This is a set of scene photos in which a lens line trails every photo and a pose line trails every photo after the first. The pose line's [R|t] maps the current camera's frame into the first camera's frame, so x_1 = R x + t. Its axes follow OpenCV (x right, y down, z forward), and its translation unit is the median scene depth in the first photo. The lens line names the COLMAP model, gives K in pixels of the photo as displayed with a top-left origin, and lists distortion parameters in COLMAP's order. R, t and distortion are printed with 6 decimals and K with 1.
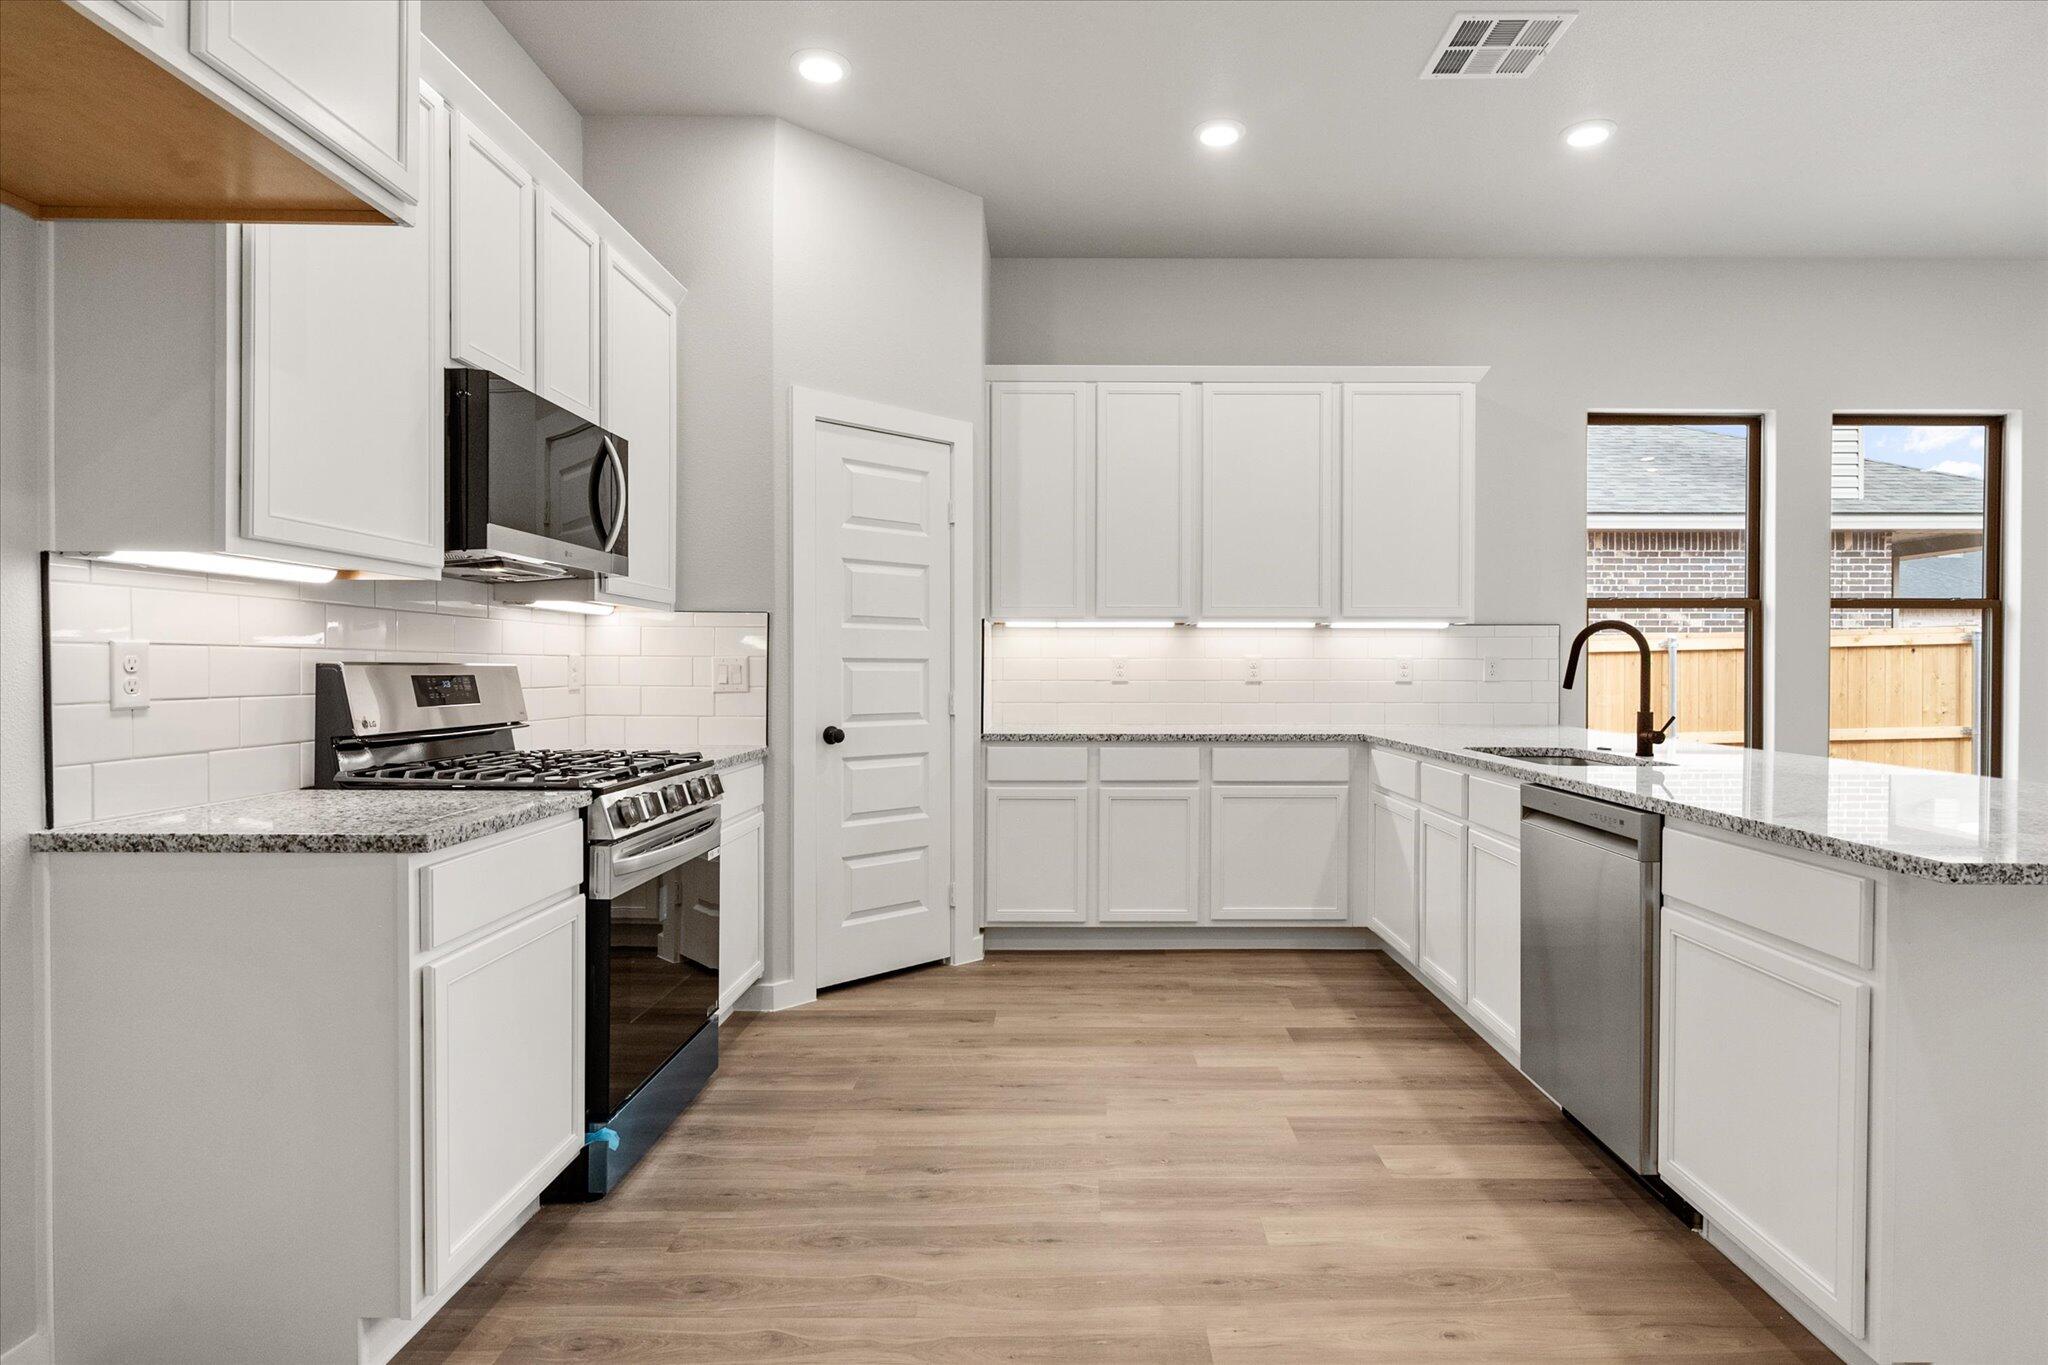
lens RADIAL K [[1101.3, 0, 1074.7], [0, 1101.3, 681.6], [0, 0, 1]] dist [0.000461, 0.000347]
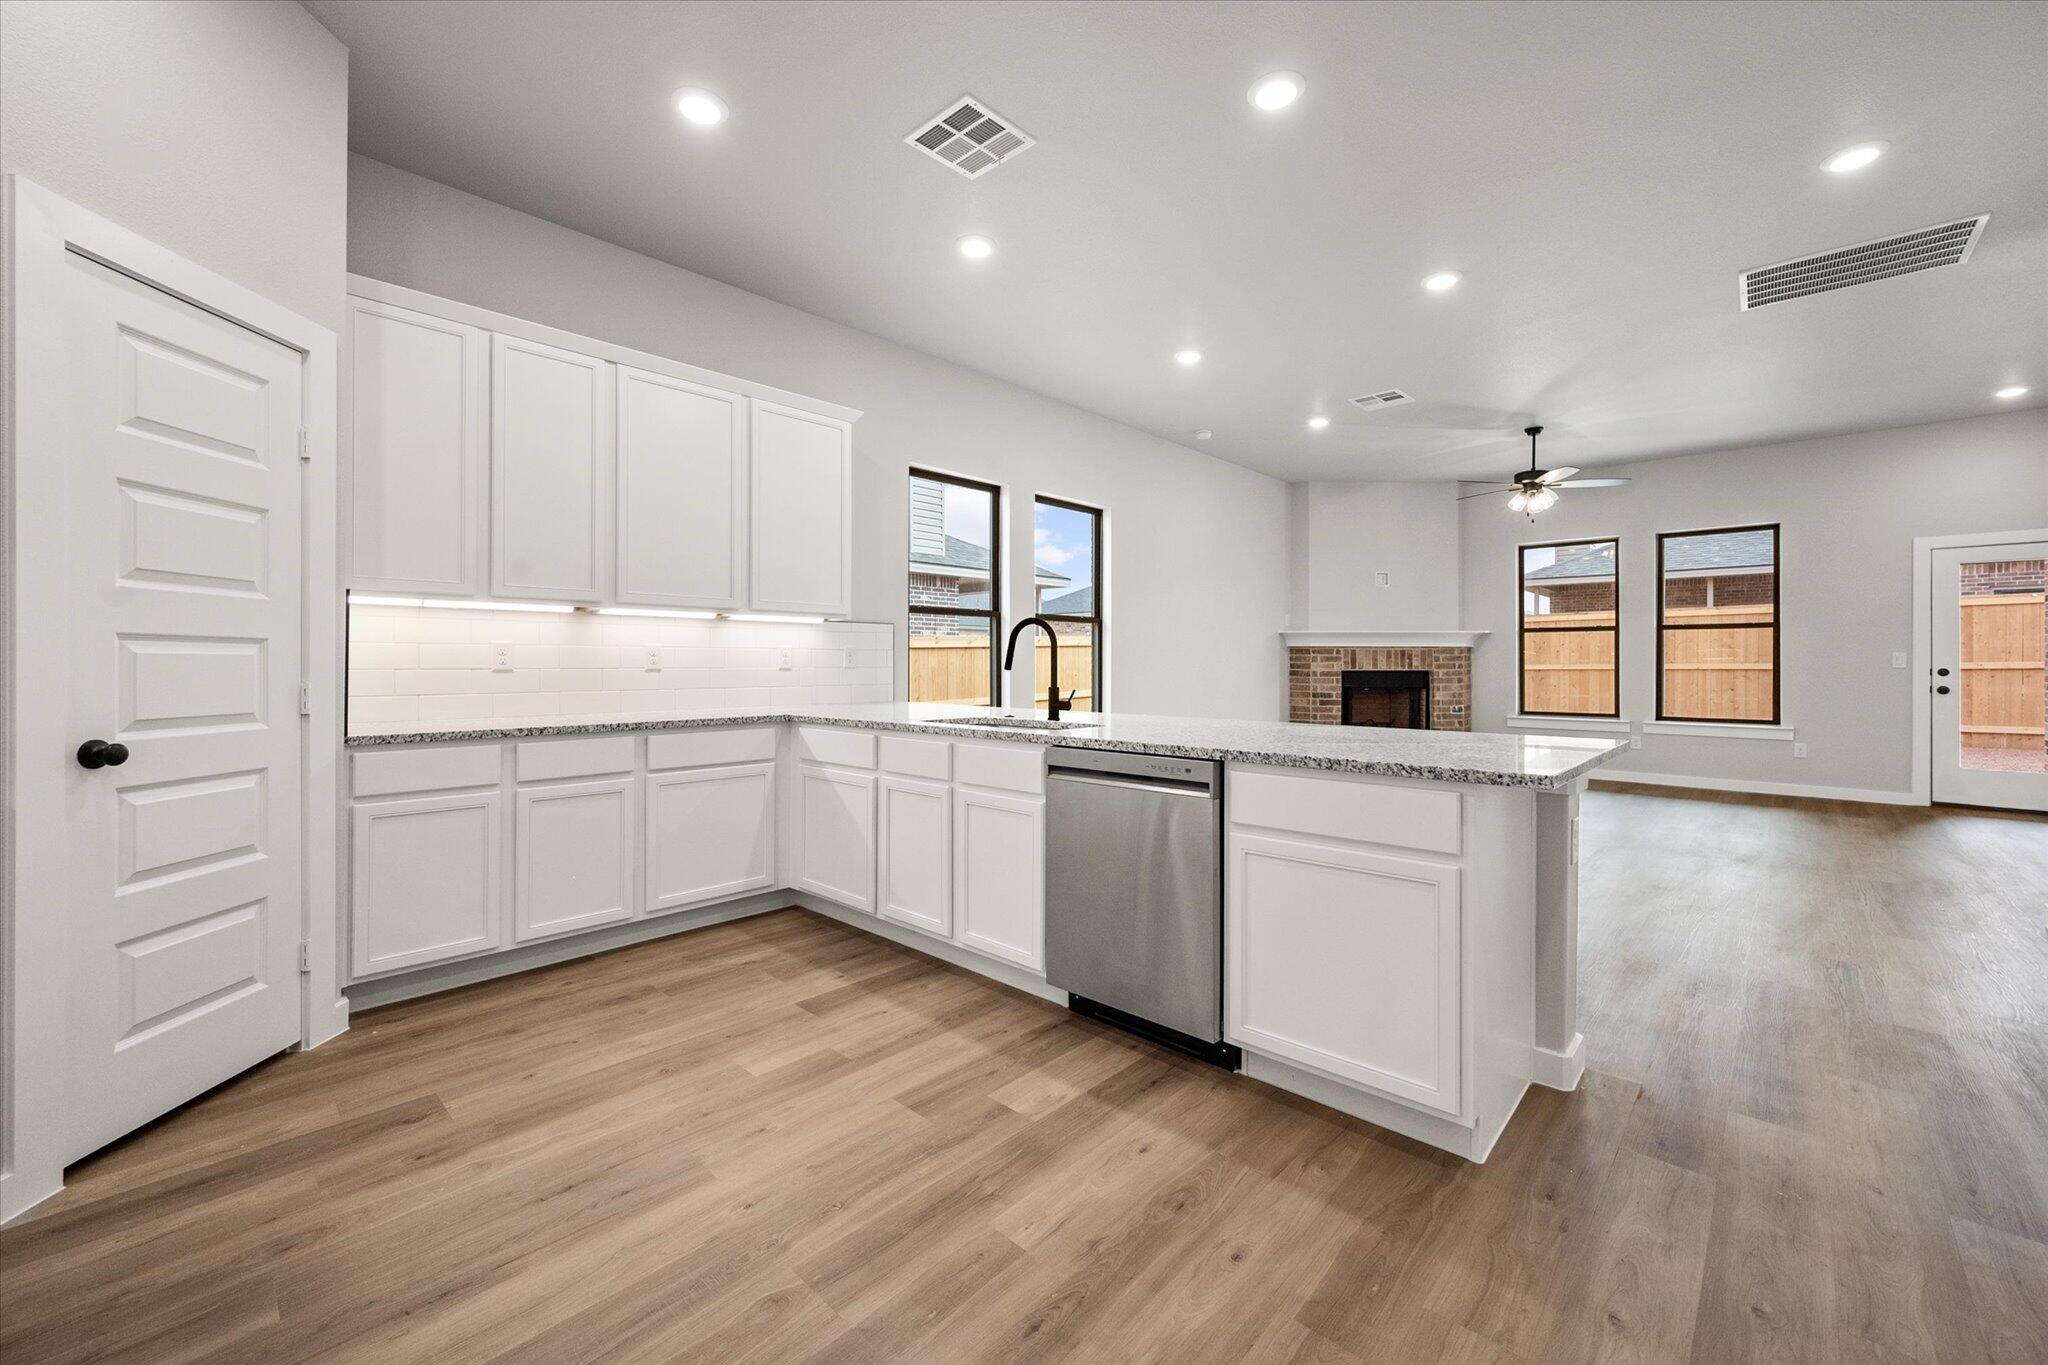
lens RADIAL K [[815.1, 0, 1026.3], [0, 815.1, 663.2], [0, 0, 1]] dist [-0.001863, -0.000203]
pose [[0.690171, -0.001170, 0.723646, -0.189832], [0.010314, 0.999913, -0.008220, 0.005583], [-0.723573, 0.013137, 0.690123, 0.290941]]
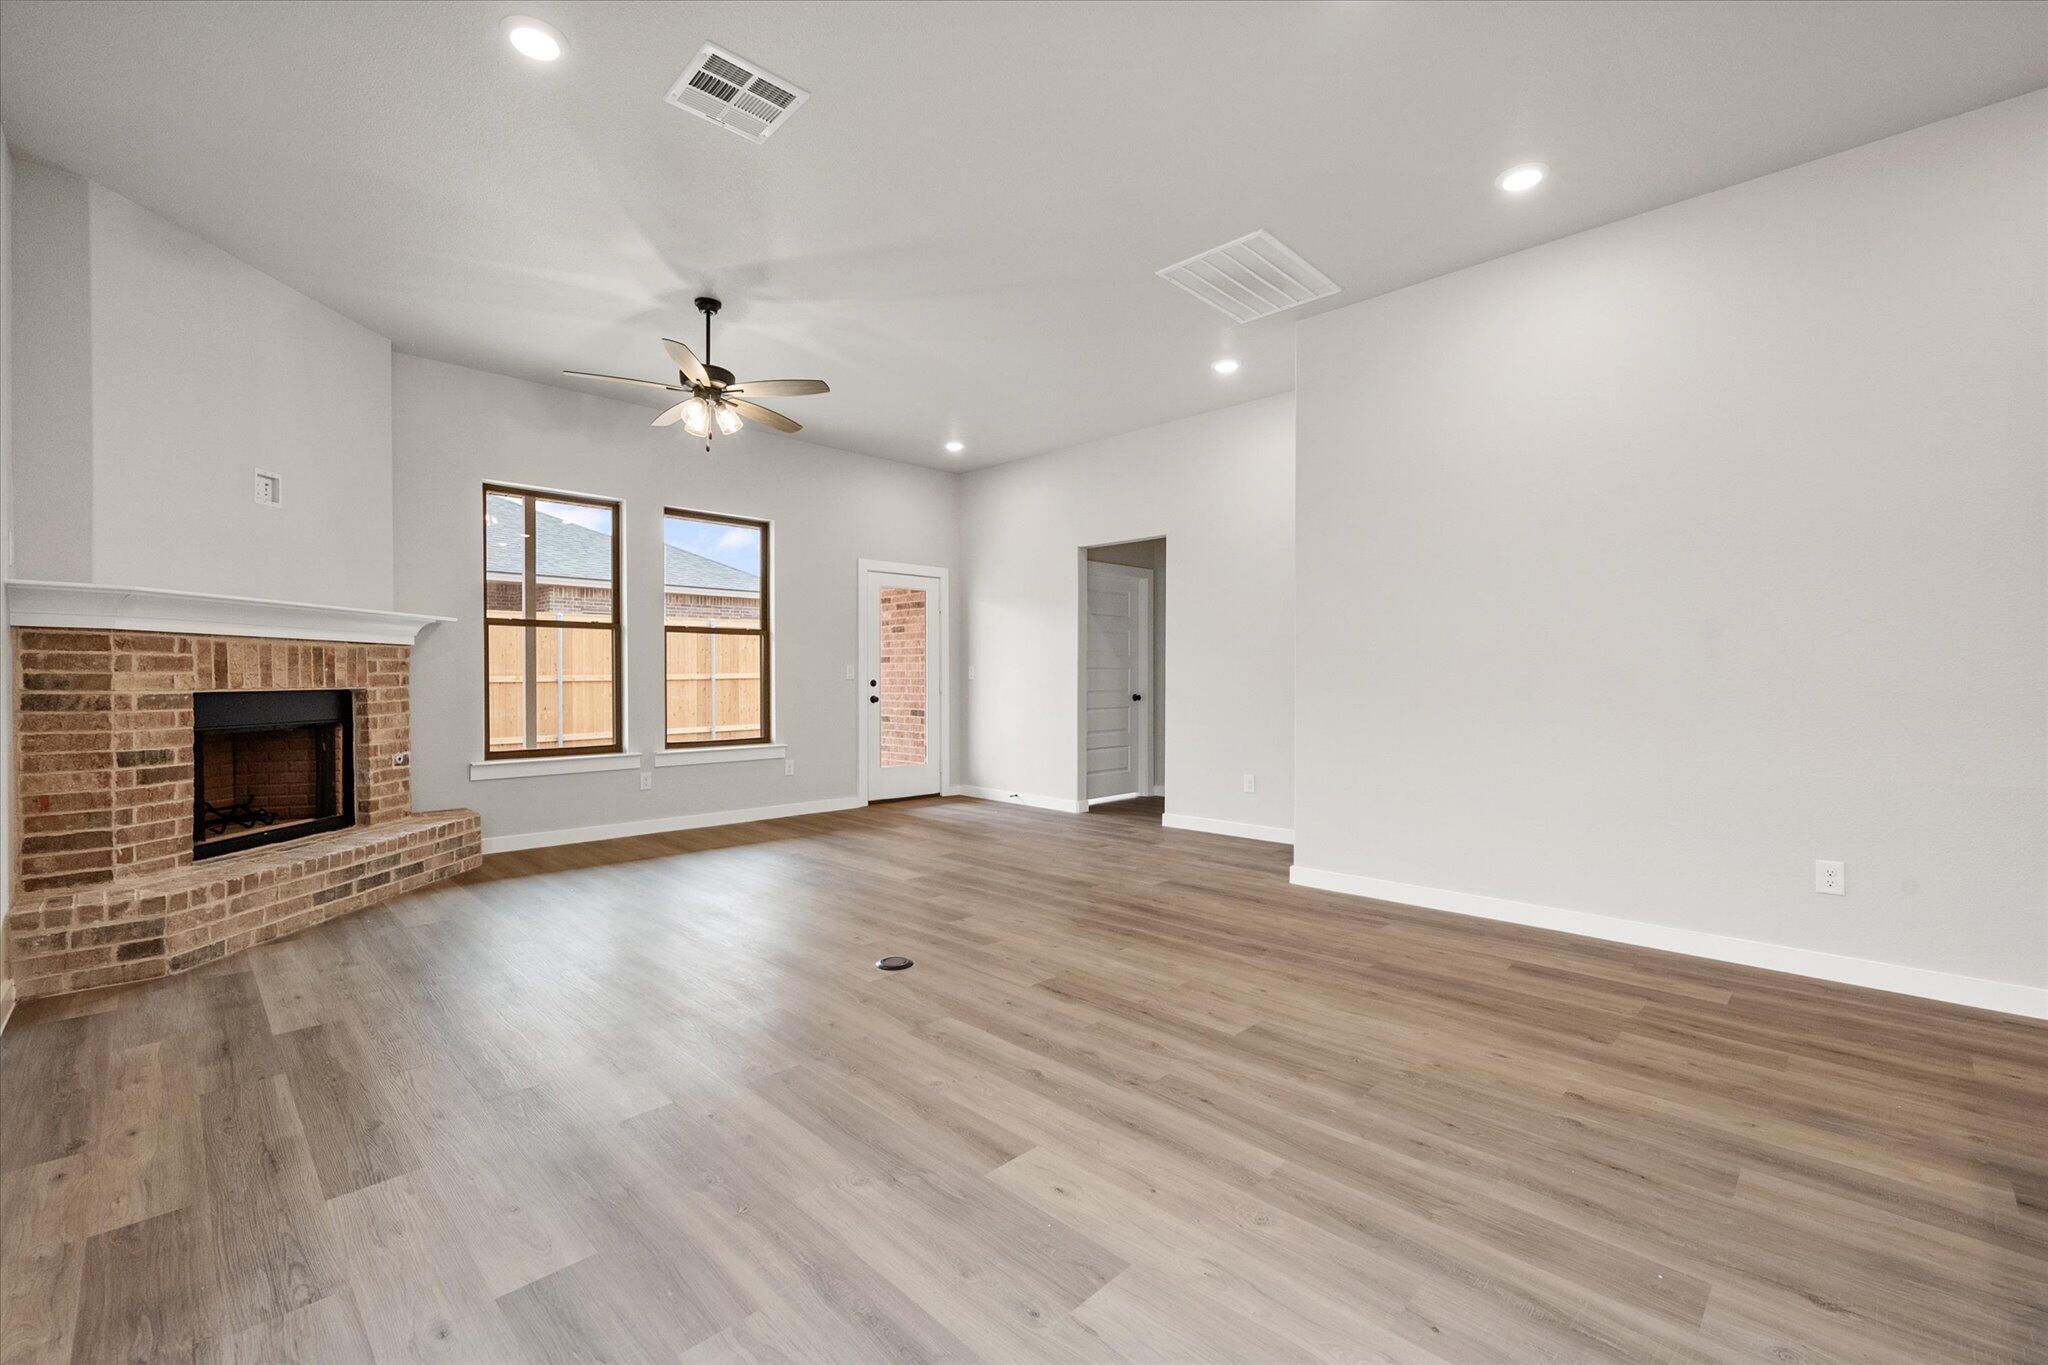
lens RADIAL K [[864.2, 0, 1024.0], [0, 864.2, 682.5], [0, 0, 1]] dist [-0.002881, -0.000381]
pose [[-0.706020, -0.006134, 0.708165, 0.661464], [0.009267, 0.999797, 0.017898, -0.002882], [-0.708131, 0.019199, -0.705820, 1.196373]]
